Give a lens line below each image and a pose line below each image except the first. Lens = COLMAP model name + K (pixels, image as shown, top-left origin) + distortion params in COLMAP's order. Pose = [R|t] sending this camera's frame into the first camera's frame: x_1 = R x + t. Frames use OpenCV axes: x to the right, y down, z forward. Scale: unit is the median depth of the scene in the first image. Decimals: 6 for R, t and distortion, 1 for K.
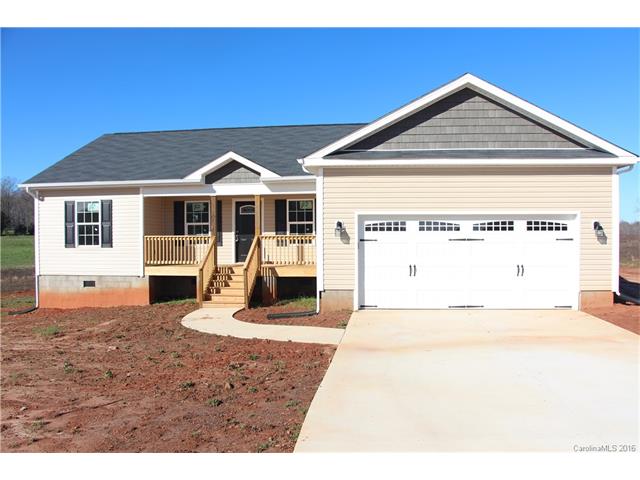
lens RADIAL K [[516.5, 0, 320.0], [0, 516.5, 240.0], [0, 0, 1]] dist [-0.185223, 0.158798]
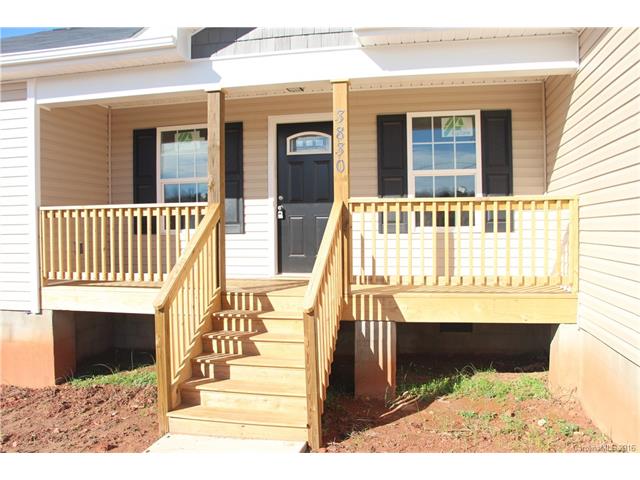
lens RADIAL K [[516.5, 0, 320.0], [0, 516.5, 240.0], [0, 0, 1]] dist [-0.185223, 0.158798]
pose [[0.996496, -0.002160, -0.083618, -0.110850], [0.003609, 0.999846, 0.017184, 0.012099], [0.083568, -0.017425, 0.996350, 0.686636]]
